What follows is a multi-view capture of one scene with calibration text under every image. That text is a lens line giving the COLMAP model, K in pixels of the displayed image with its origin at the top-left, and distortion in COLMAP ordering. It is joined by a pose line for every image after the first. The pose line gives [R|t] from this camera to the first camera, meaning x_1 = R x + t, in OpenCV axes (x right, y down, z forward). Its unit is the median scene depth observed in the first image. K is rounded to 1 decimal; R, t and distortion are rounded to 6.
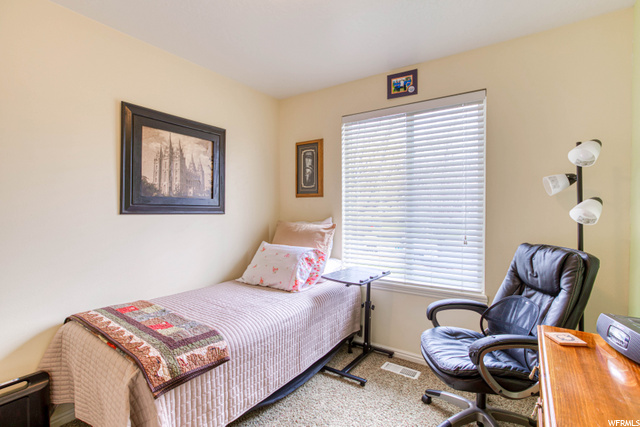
lens RADIAL K [[304.1, 0, 320.0], [0, 304.1, 213.5], [0, 0, 1]] dist [-0.033885, 0.000497]
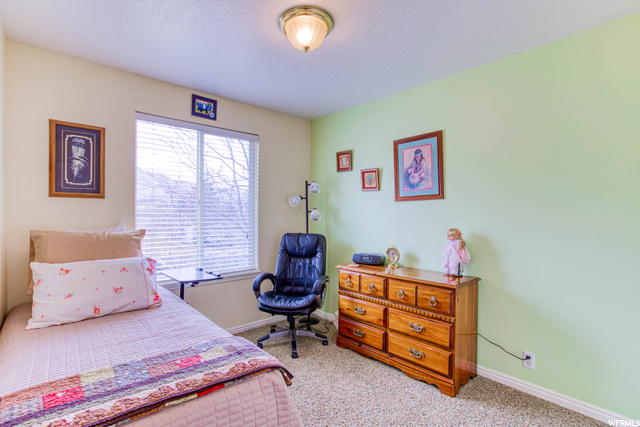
lens RADIAL K [[304.1, 0, 320.0], [0, 304.1, 213.5], [0, 0, 1]] dist [-0.033885, 0.000497]
pose [[0.235174, -0.006037, 0.971935, -0.779392], [0.003479, 0.999980, 0.005369, -0.019023], [-0.971947, 0.002119, 0.235190, 0.290081]]
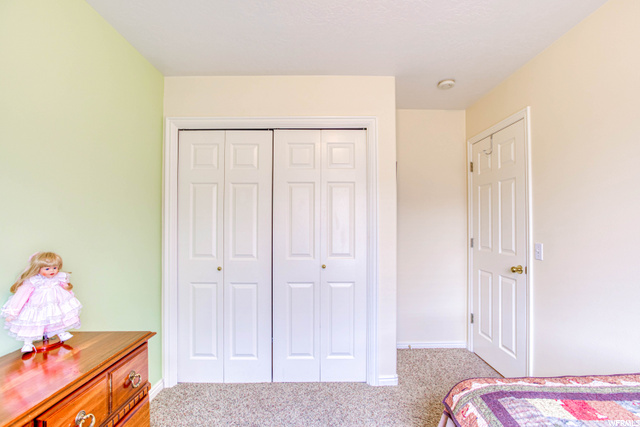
lens RADIAL K [[304.1, 0, 320.0], [0, 304.1, 213.5], [0, 0, 1]] dist [-0.033885, 0.000497]
pose [[-0.826649, -0.016680, -0.562471, 0.183097], [0.000242, 0.999550, -0.029997, -0.014891], [0.562719, -0.024933, -0.826272, 0.760551]]
